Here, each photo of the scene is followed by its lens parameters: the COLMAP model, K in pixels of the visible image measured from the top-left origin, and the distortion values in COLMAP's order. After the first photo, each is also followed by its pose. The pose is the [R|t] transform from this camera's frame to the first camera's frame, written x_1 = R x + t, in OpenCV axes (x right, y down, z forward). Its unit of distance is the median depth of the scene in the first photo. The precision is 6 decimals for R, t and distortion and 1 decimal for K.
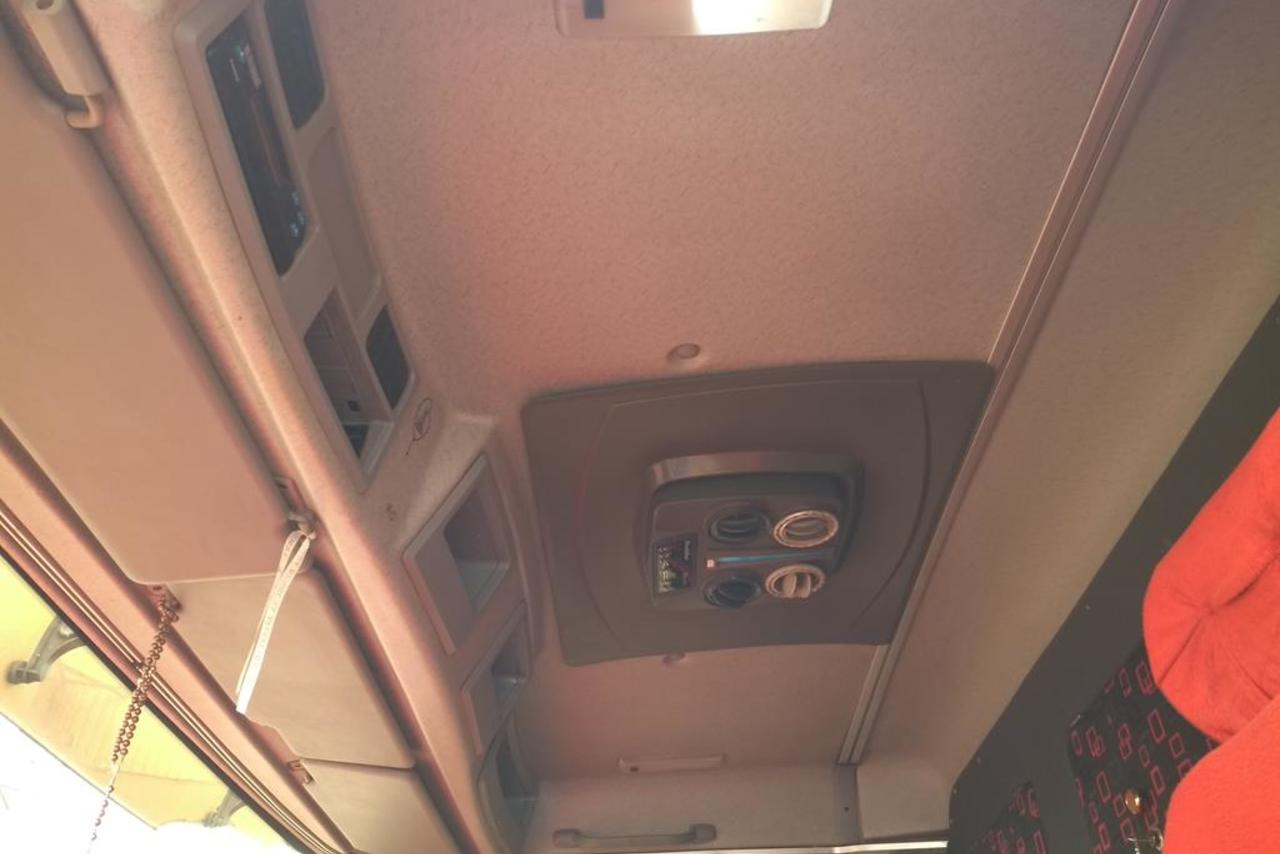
lens RADIAL K [[1022.1, 0, 636.6], [0, 1022.1, 387.5], [0, 0, 1]] dist [0.004006, -0.006613]
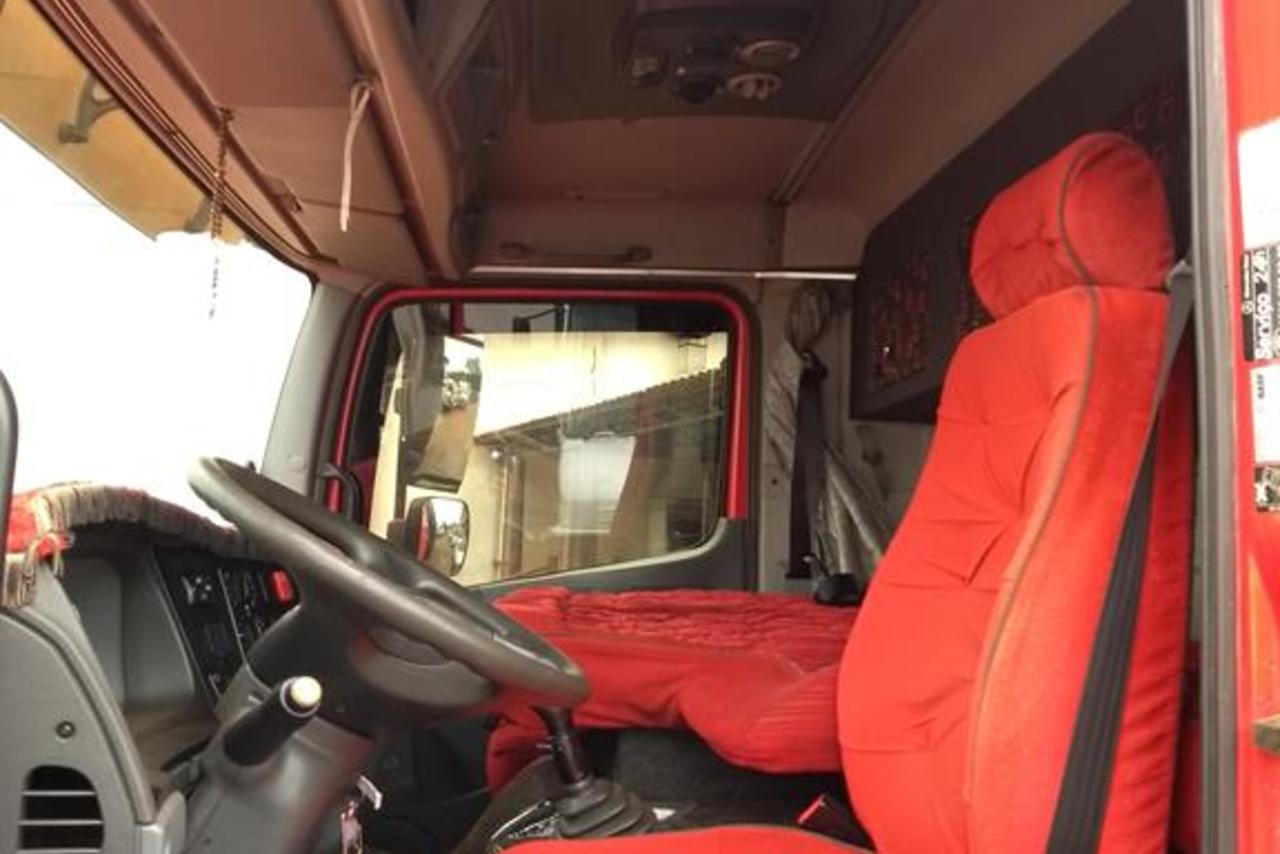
lens RADIAL K [[1137.0, 0, 640.0], [0, 1137.0, 427.0], [0, 0, 1]] dist [0.004830, 0.003623]
pose [[0.995660, 0.044556, 0.081712, -0.050683], [-0.082628, 0.827236, 0.555745, -0.174176], [-0.042833, -0.560085, 0.827327, -0.214996]]
